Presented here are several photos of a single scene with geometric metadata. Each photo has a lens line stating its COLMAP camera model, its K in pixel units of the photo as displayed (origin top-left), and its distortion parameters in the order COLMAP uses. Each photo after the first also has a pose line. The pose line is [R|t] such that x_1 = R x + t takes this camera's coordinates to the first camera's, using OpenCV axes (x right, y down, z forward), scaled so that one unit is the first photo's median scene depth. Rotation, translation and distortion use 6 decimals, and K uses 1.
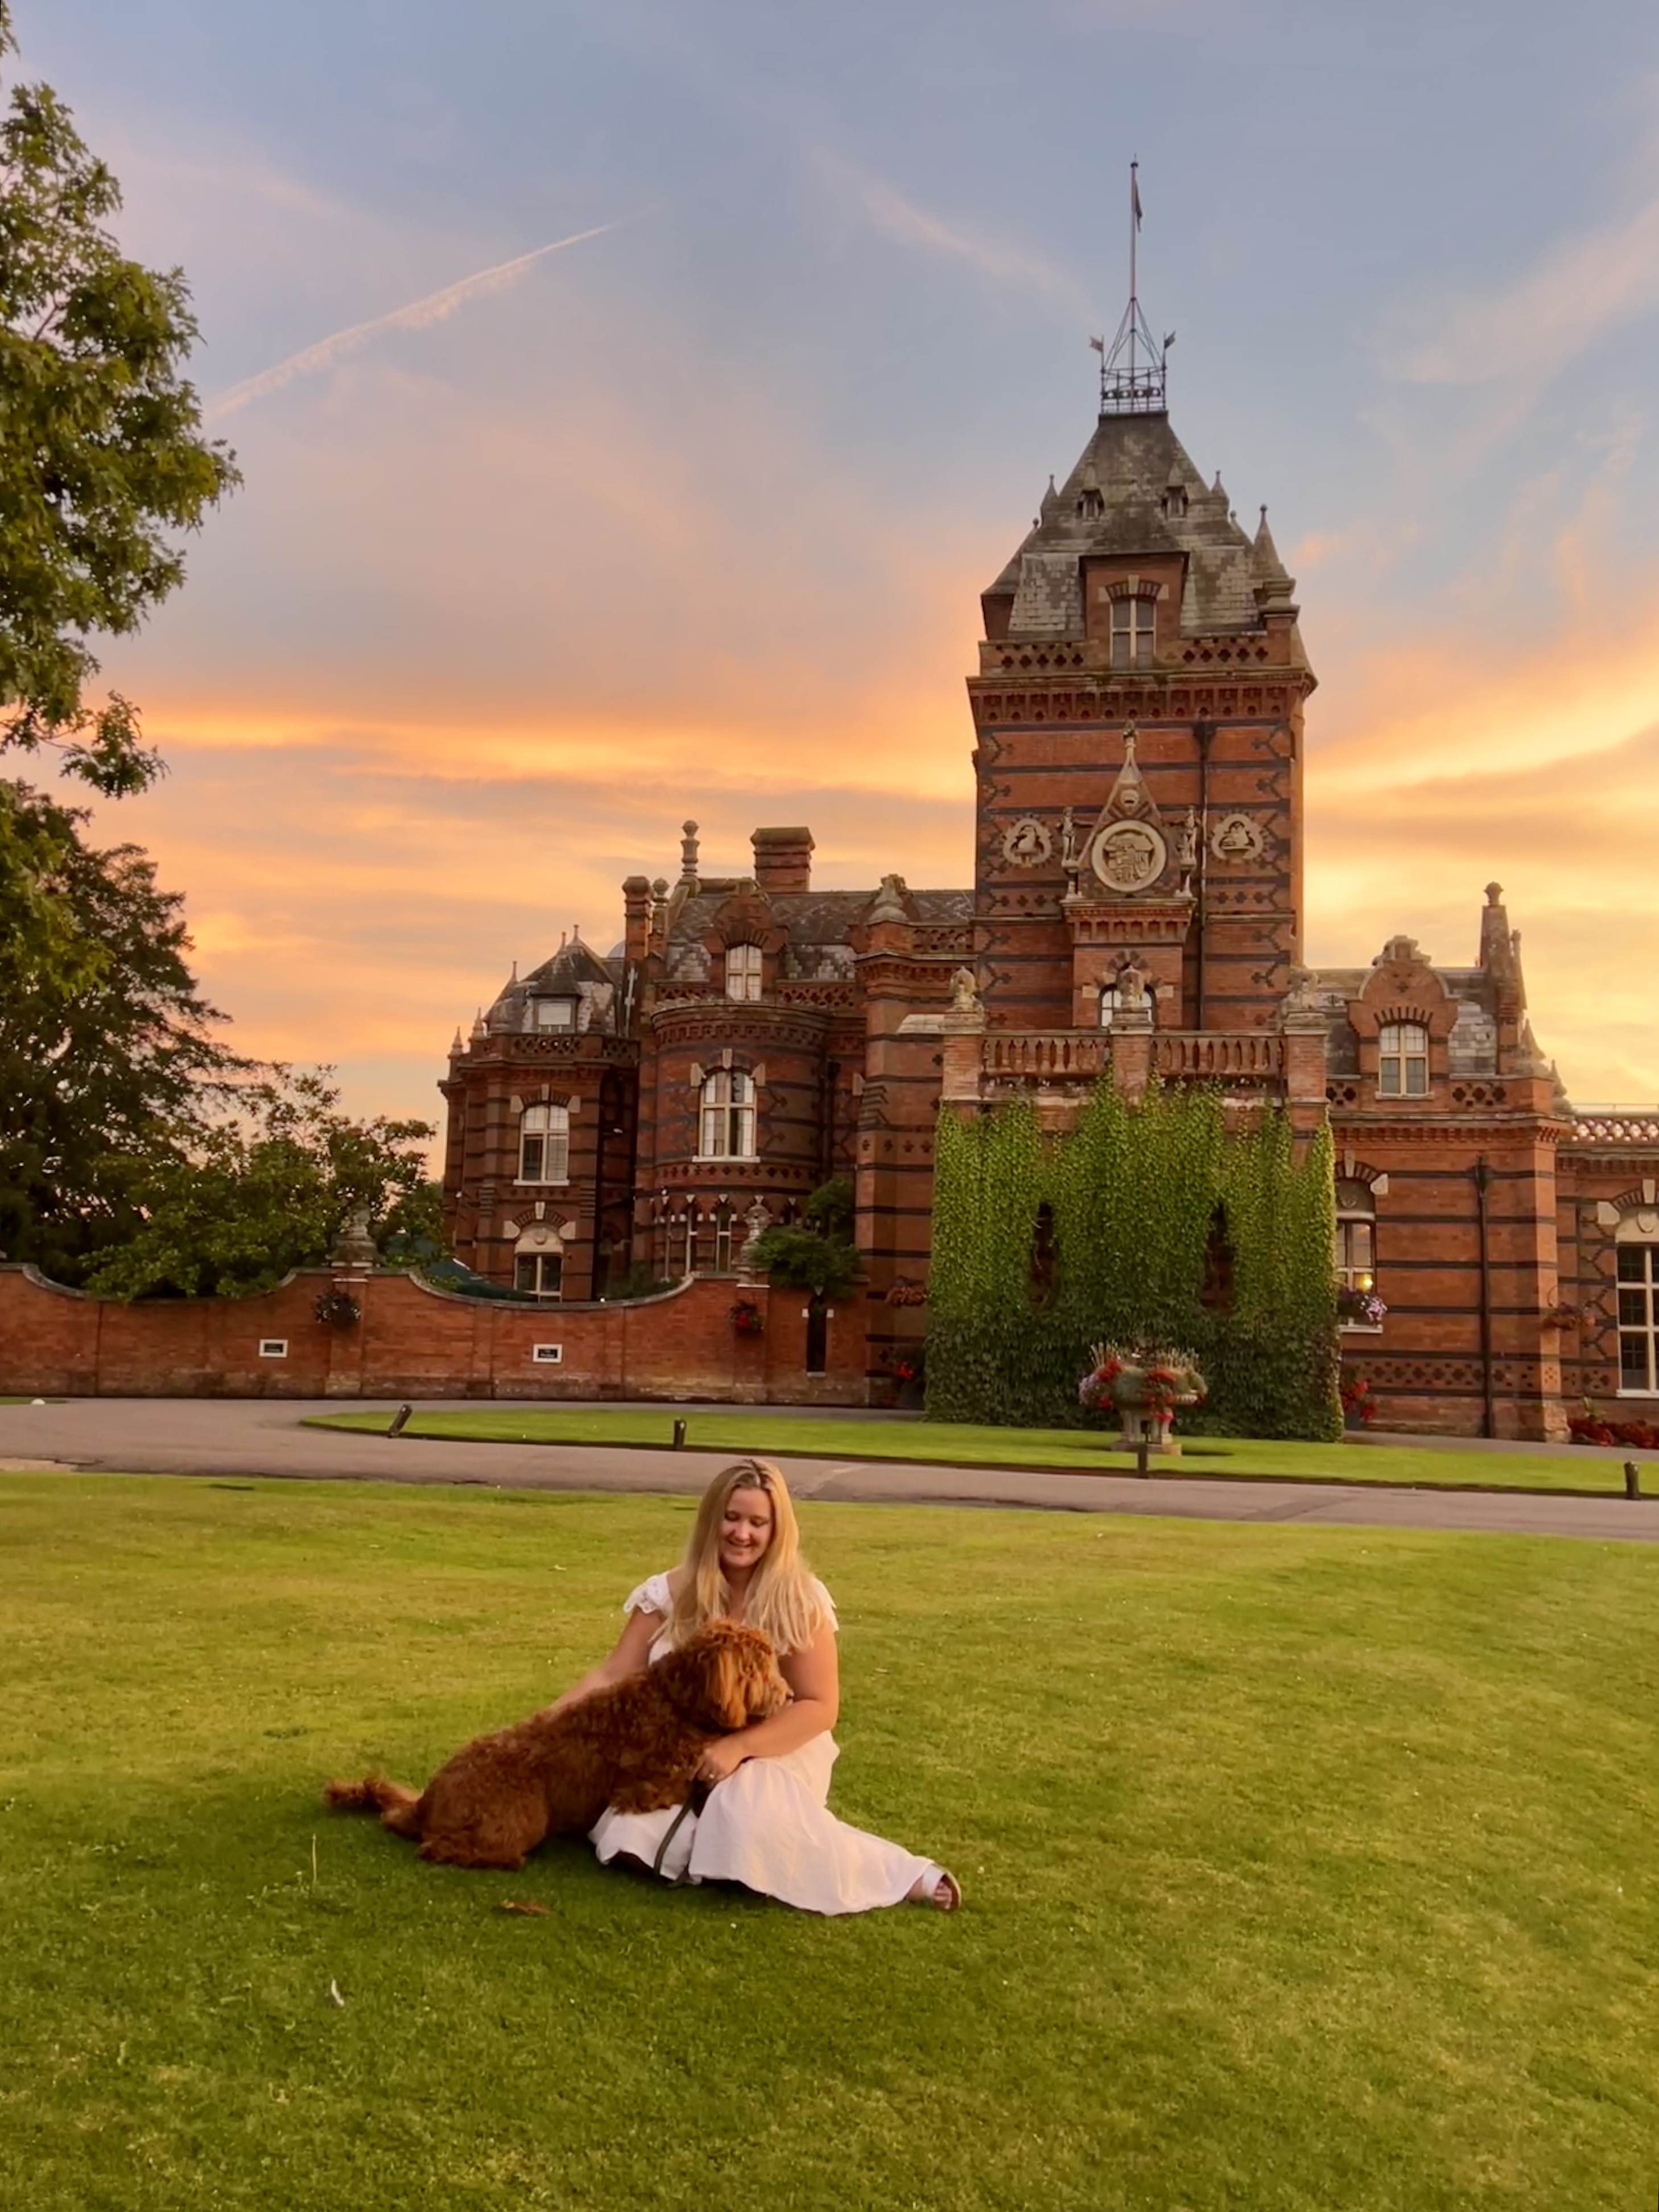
lens RADIAL K [[1838.9, 0, 847.1], [0, 1838.9, 1116.4], [0, 0, 1]] dist [0.090038, -0.050534]
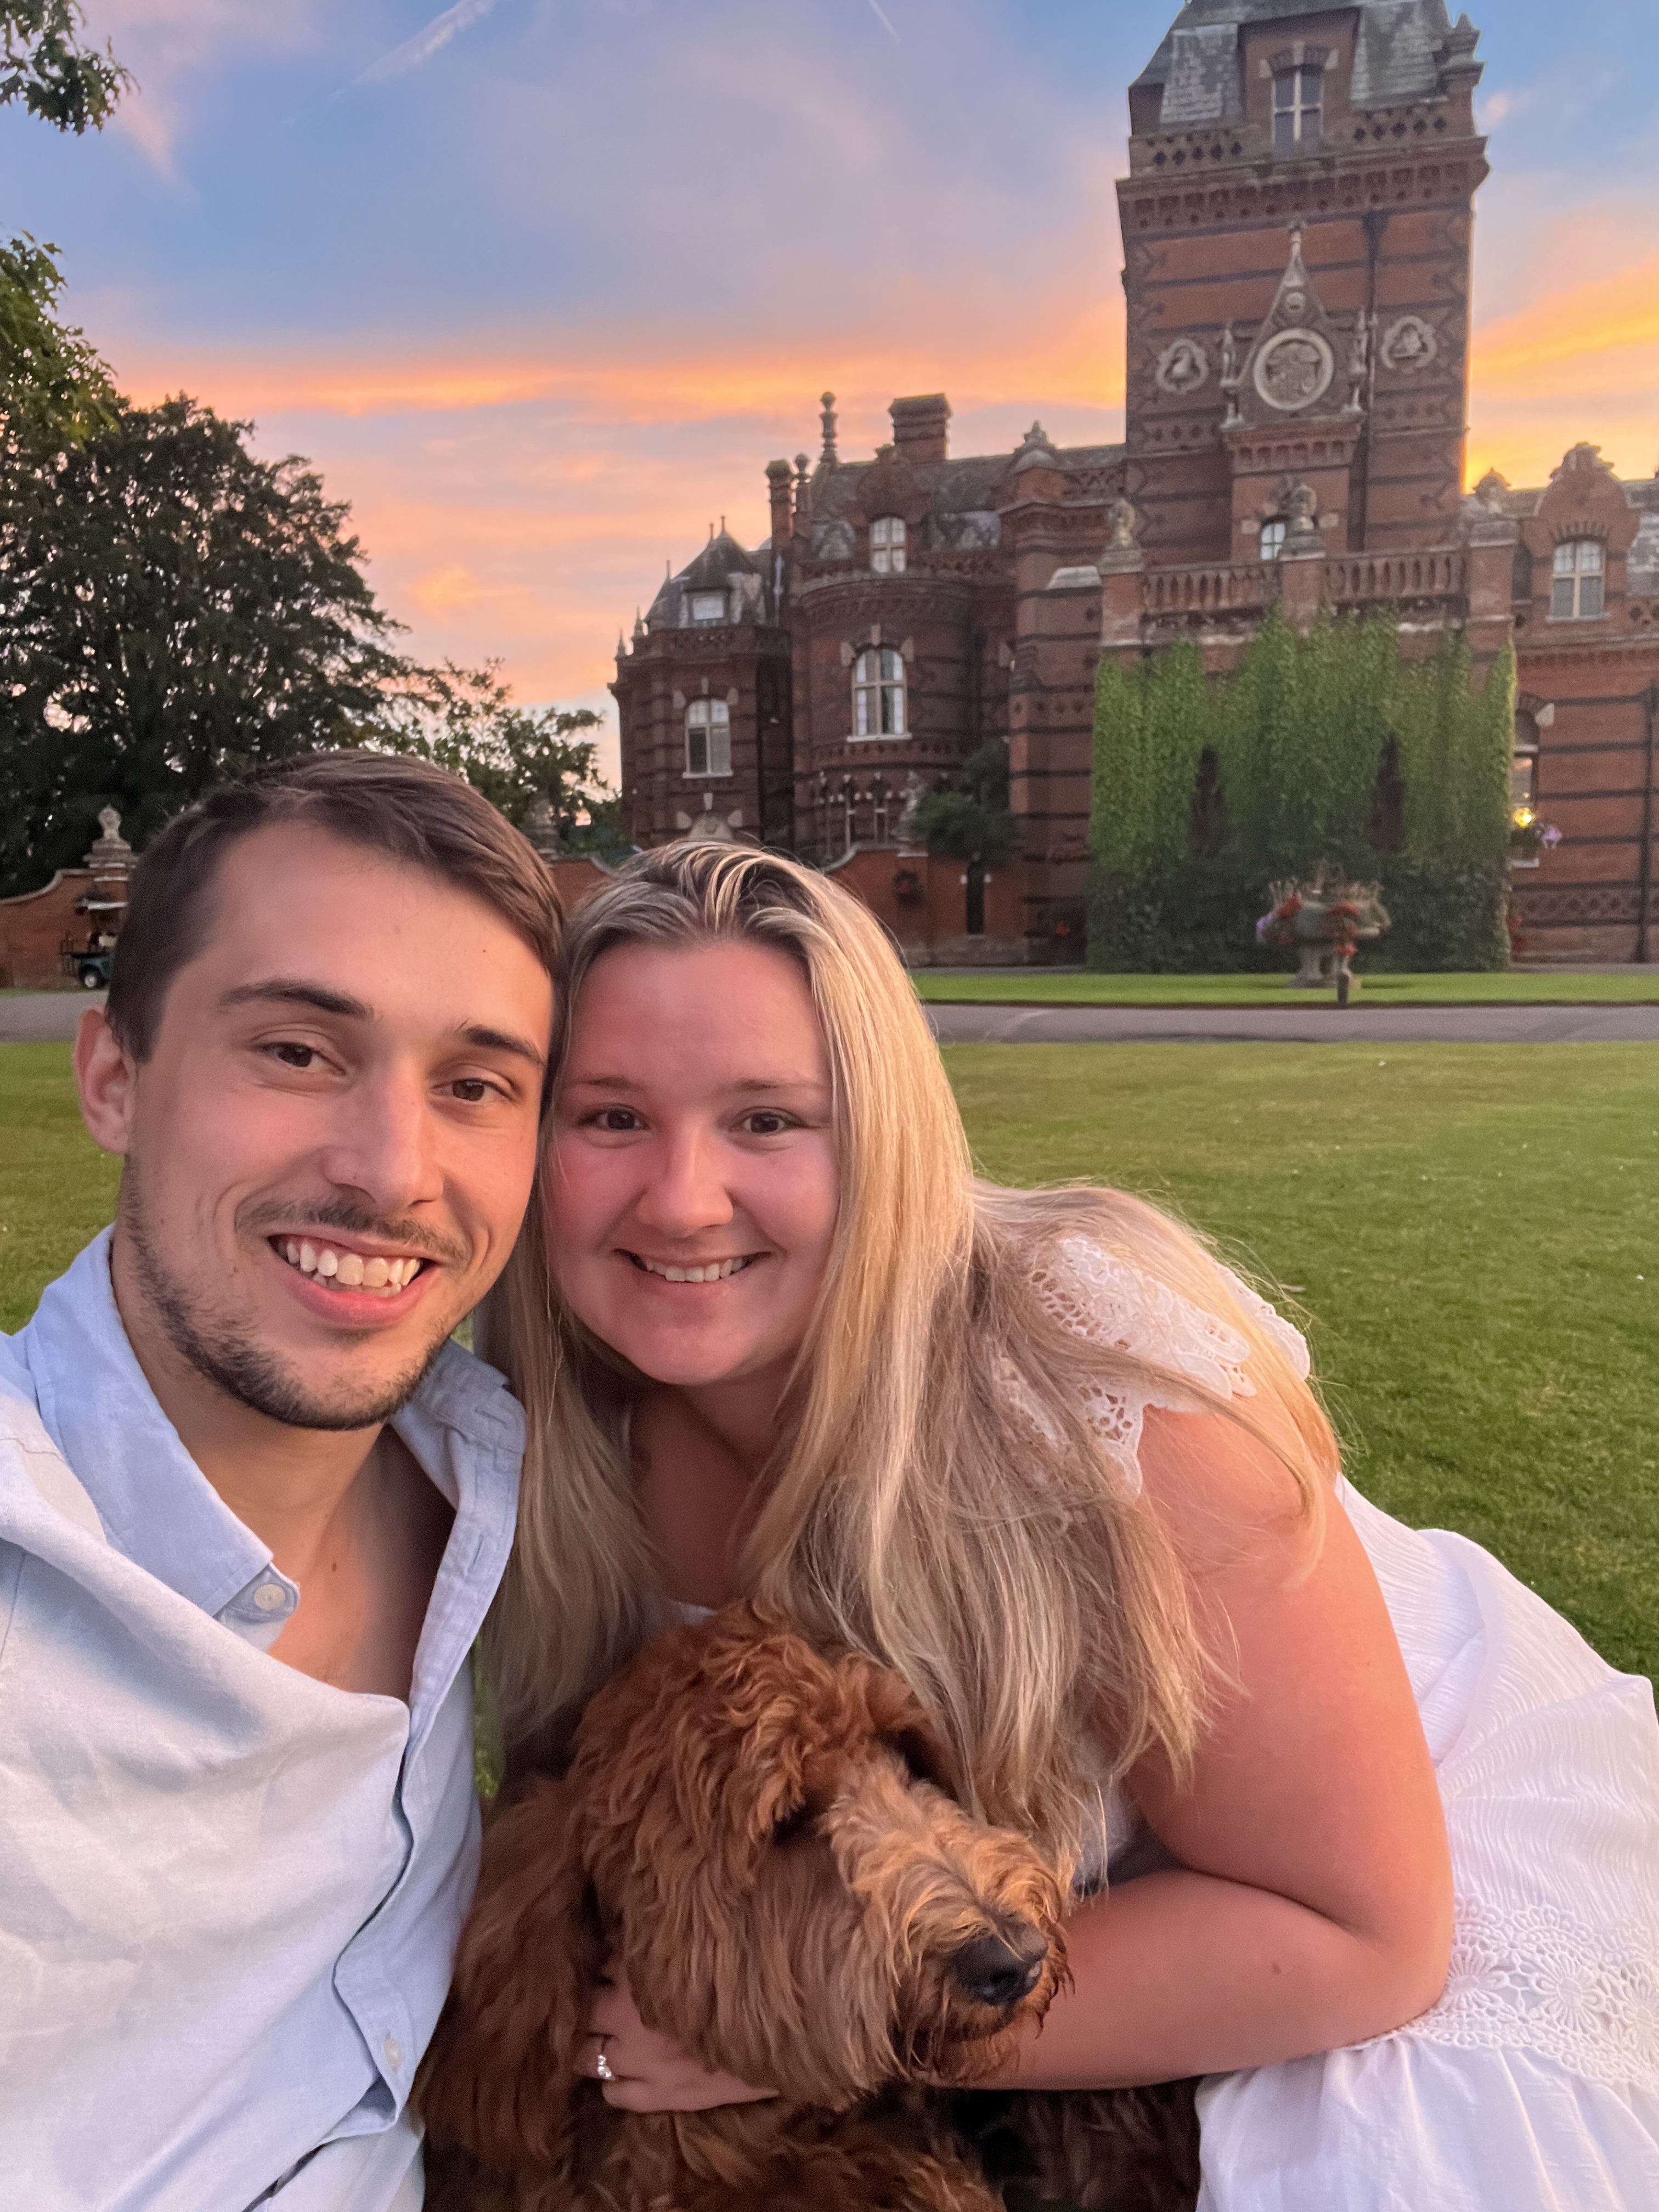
lens RADIAL K [[1485.2, 0, 830.3], [0, 1485.2, 1110.2], [0, 0, 1]] dist [-0.005607, -0.002838]
pose [[0.994583, -0.034460, -0.098064, -0.020788], [0.056623, 0.970792, 0.233144, 0.035082], [0.087166, -0.237434, 0.967485, 0.151346]]
